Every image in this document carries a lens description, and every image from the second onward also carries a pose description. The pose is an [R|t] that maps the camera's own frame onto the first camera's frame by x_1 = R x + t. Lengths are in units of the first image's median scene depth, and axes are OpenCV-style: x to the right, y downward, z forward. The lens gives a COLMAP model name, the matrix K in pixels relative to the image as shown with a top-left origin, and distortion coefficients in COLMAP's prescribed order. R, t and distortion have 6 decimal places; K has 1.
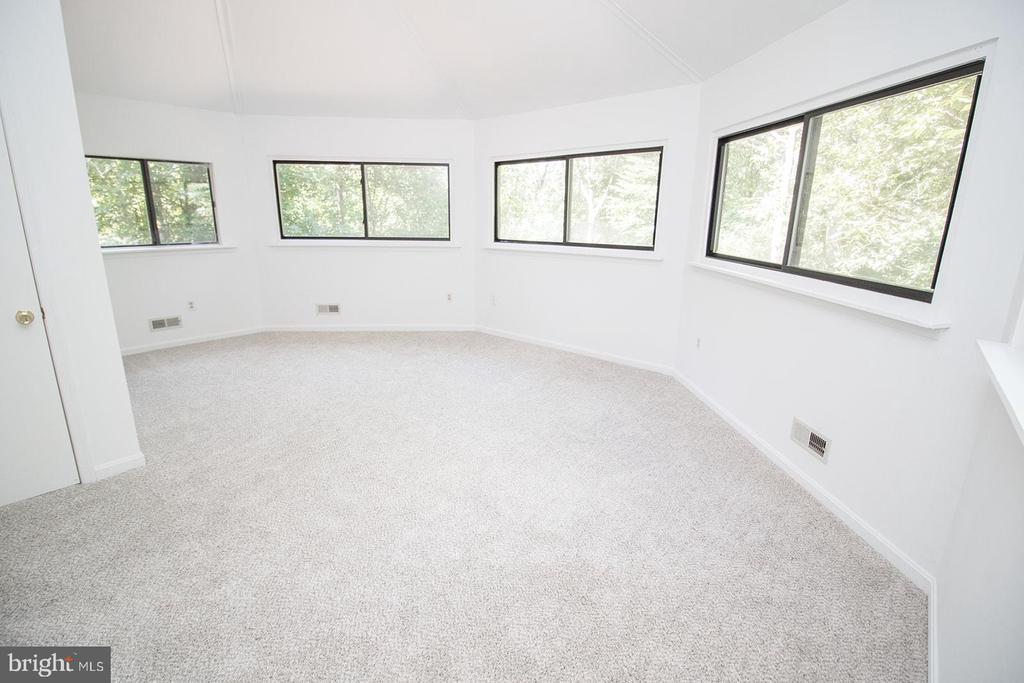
lens RADIAL K [[471.3, 0, 512.0], [0, 471.3, 341.5], [0, 0, 1]] dist [0.003446, -0.013316]
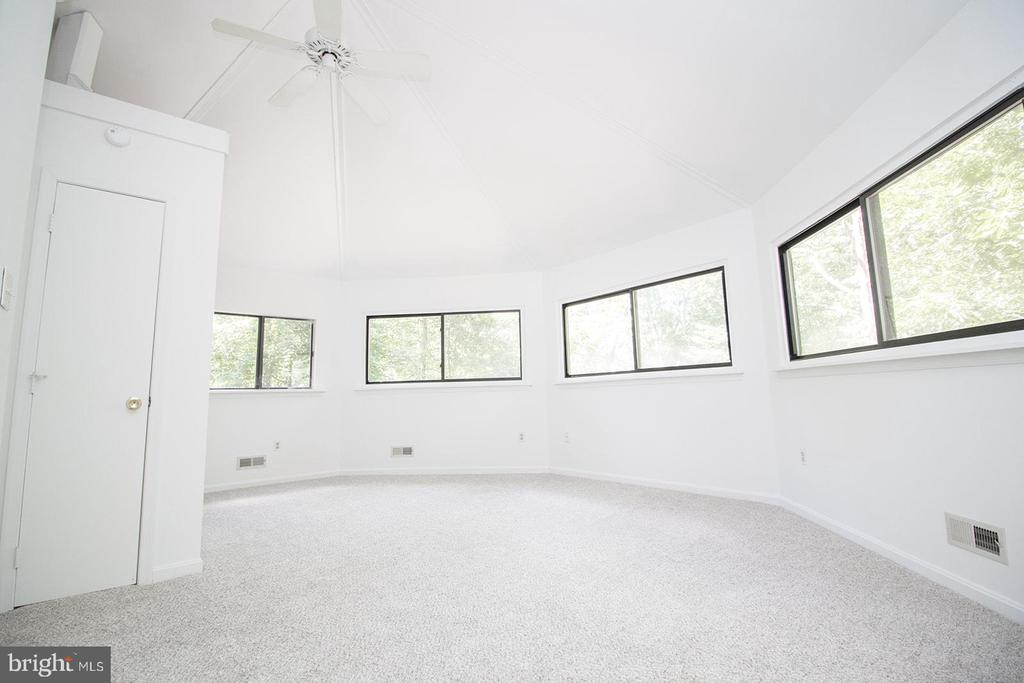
lens RADIAL K [[473.1, 0, 513.2], [0, 473.1, 334.4], [0, 0, 1]] dist [0.002713, -0.013235]
pose [[0.988025, -0.058247, -0.142880, 0.003389], [0.001140, 0.928740, -0.370730, 0.097852], [0.154292, 0.366127, 0.917685, 0.026801]]
